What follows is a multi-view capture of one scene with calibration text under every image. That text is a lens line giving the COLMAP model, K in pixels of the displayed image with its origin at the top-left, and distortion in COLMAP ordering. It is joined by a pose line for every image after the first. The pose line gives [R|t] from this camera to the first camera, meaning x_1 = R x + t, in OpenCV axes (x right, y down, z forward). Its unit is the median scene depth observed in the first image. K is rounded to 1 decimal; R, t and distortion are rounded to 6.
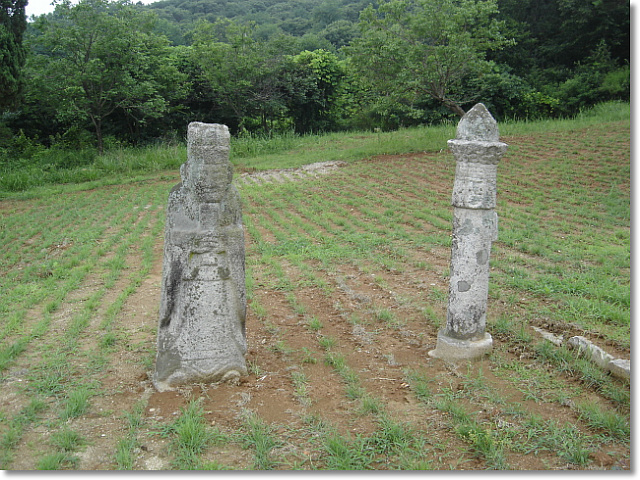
lens RADIAL K [[694.7, 0, 320.2], [0, 694.7, 239.0], [0, 0, 1]] dist [-0.126544, 0.000000]
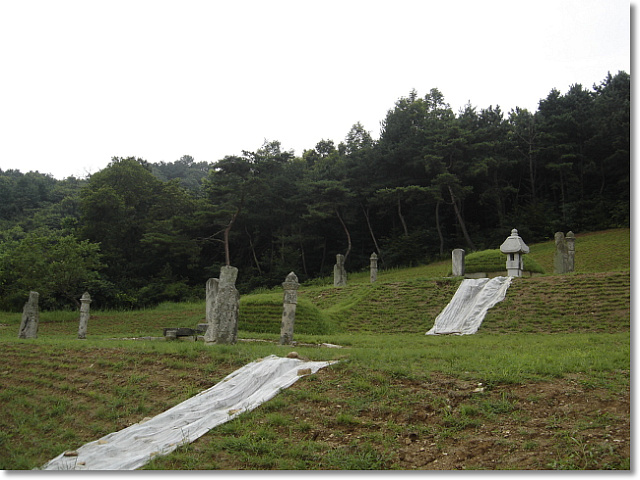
lens RADIAL K [[694.7, 0, 319.8], [0, 694.7, 239.4], [0, 0, 1]] dist [-0.126544, 0.000000]
pose [[0.849362, 0.113621, 0.515437, -0.135450], [0.039161, 0.960297, -0.276217, 0.126525], [-0.526356, 0.254793, 0.811190, -0.583542]]
